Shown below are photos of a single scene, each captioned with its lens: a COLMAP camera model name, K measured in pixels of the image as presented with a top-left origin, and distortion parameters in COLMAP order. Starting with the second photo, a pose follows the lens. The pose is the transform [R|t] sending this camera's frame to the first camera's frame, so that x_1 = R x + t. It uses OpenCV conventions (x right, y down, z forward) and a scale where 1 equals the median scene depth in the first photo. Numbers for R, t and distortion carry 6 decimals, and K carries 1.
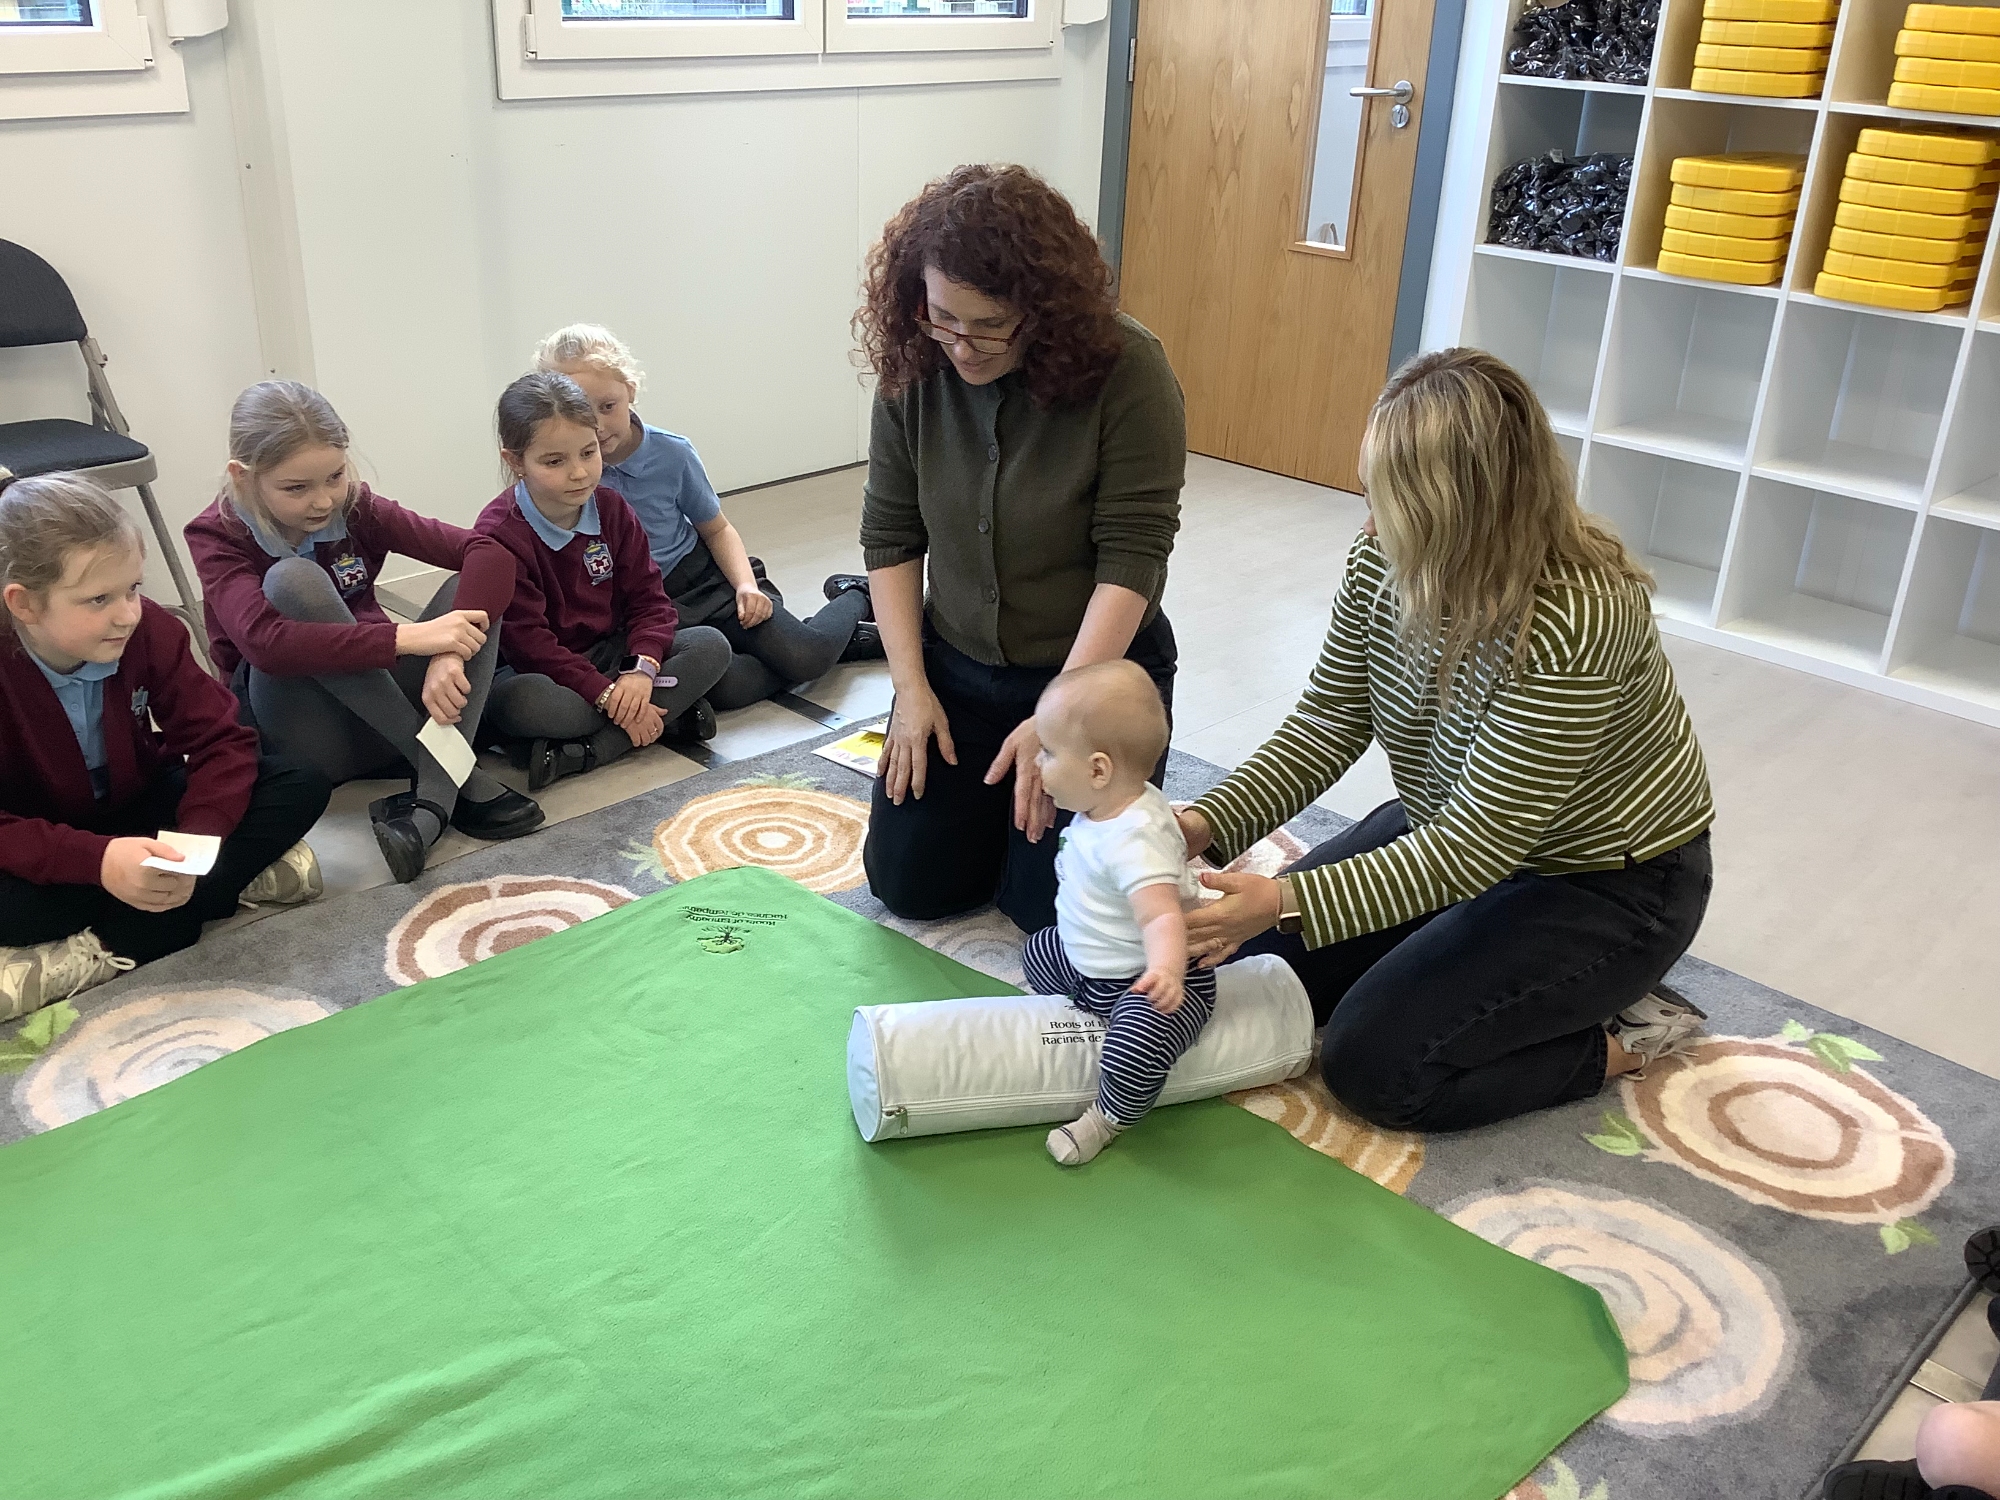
lens RADIAL K [[1834.6, 0, 995.3], [0, 1834.6, 747.2], [0, 0, 1]] dist [0.011429, 0.000000]
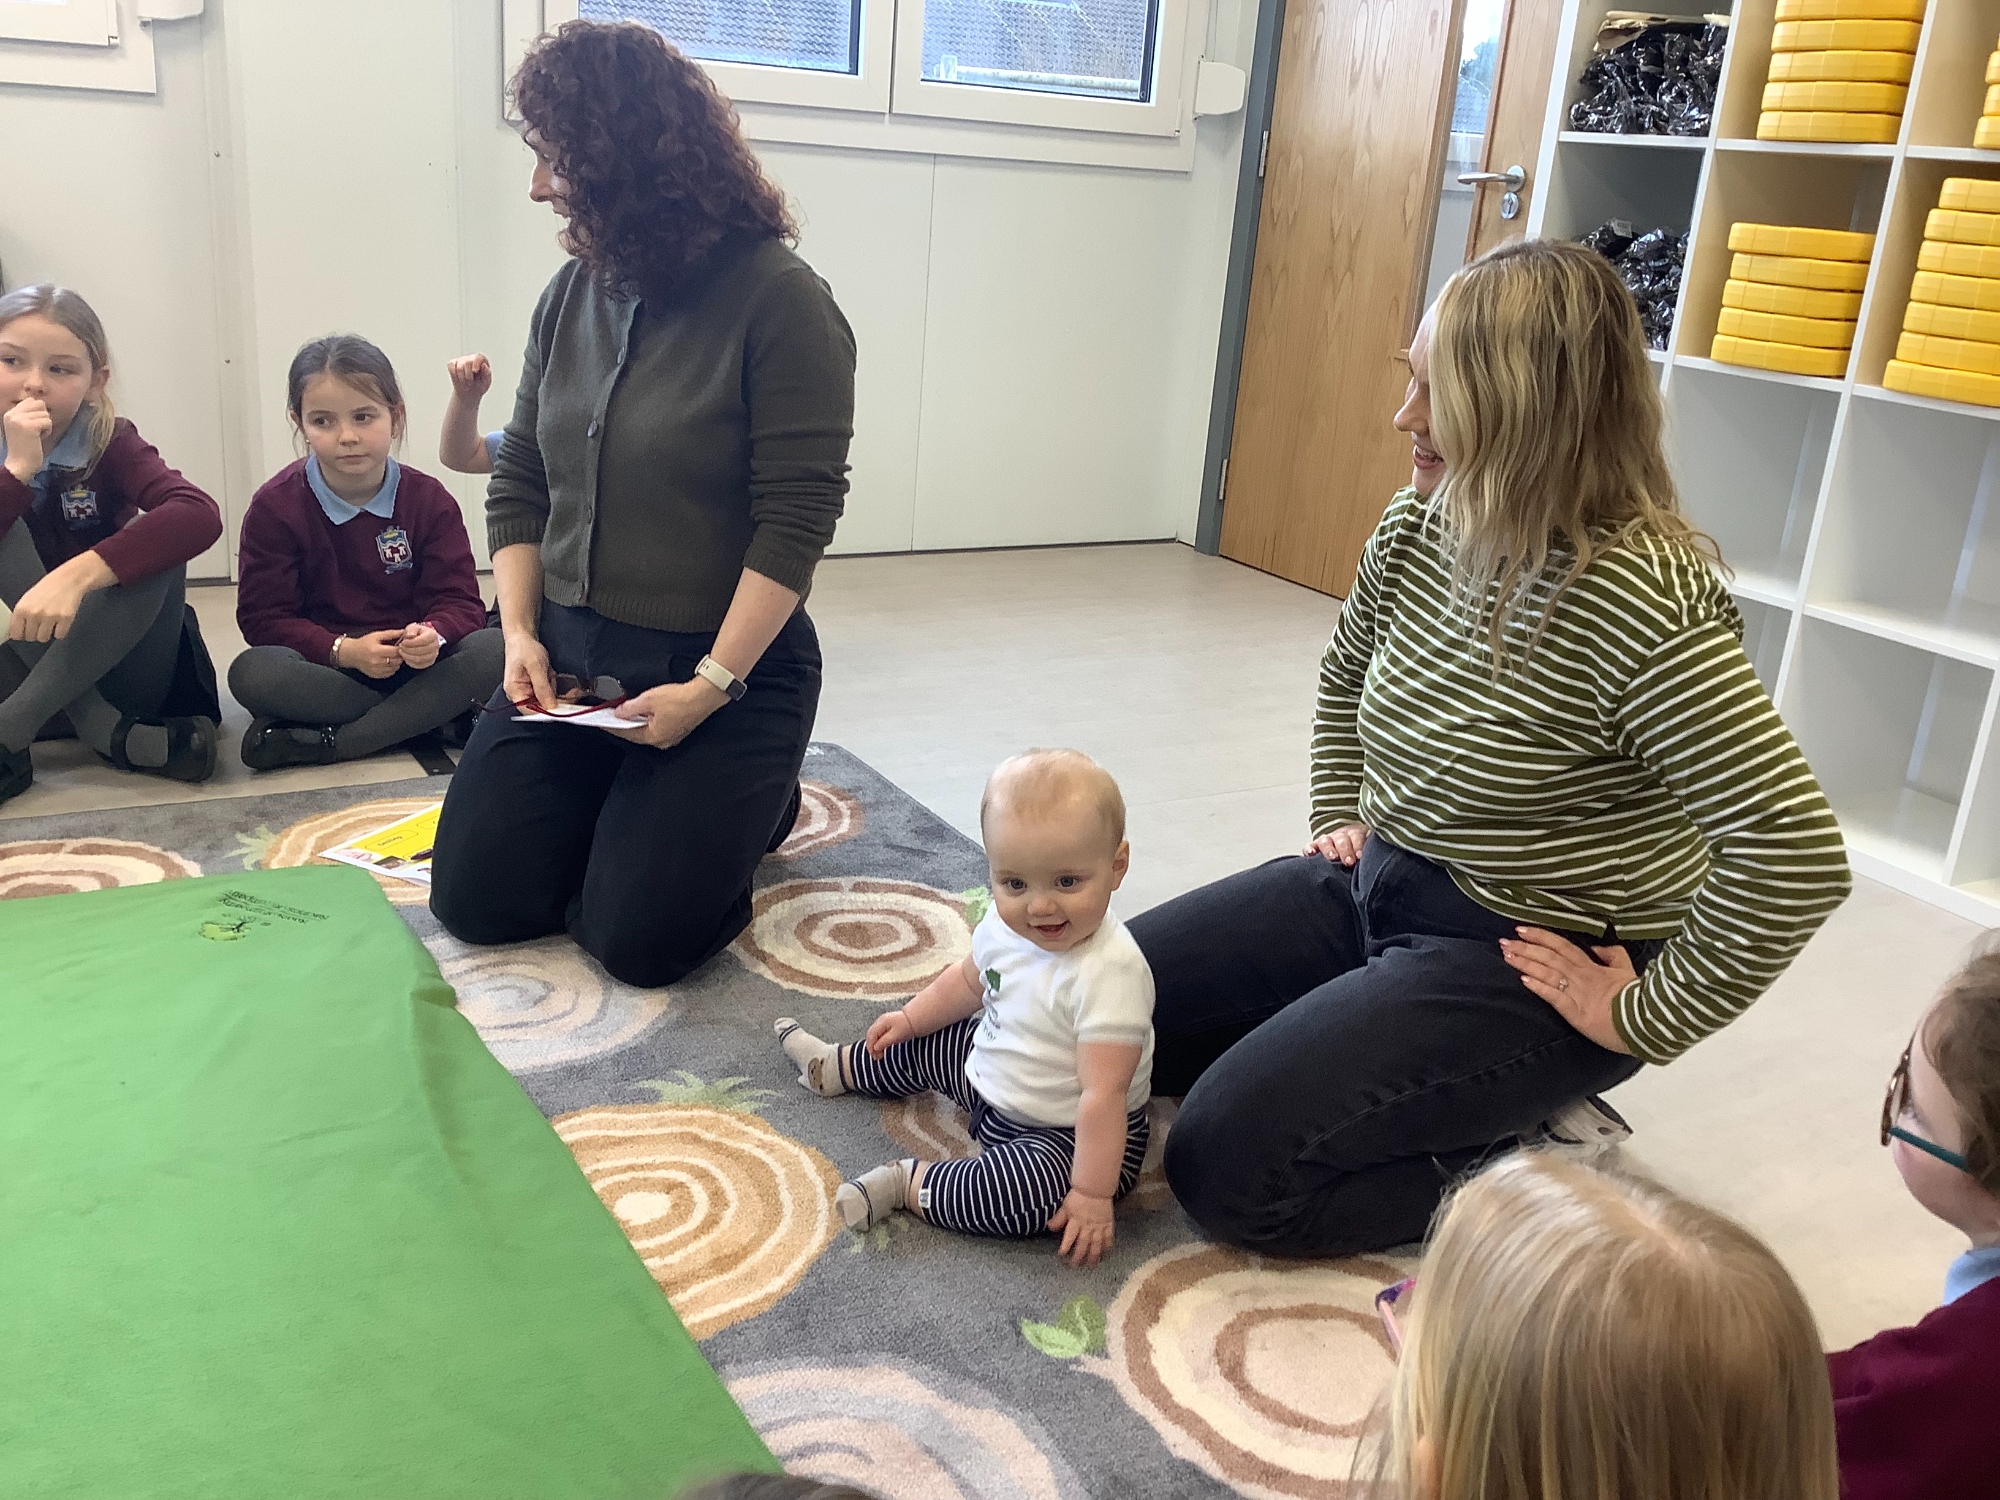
lens RADIAL K [[1834.6, 0, 994.4], [0, 1834.6, 748.8], [0, 0, 1]] dist [0.011429, 0.000000]
pose [[0.961127, 0.120526, -0.248412, 0.287560], [-0.148546, 0.984111, -0.097259, 0.038290], [0.232743, 0.130379, 0.963759, 0.169256]]
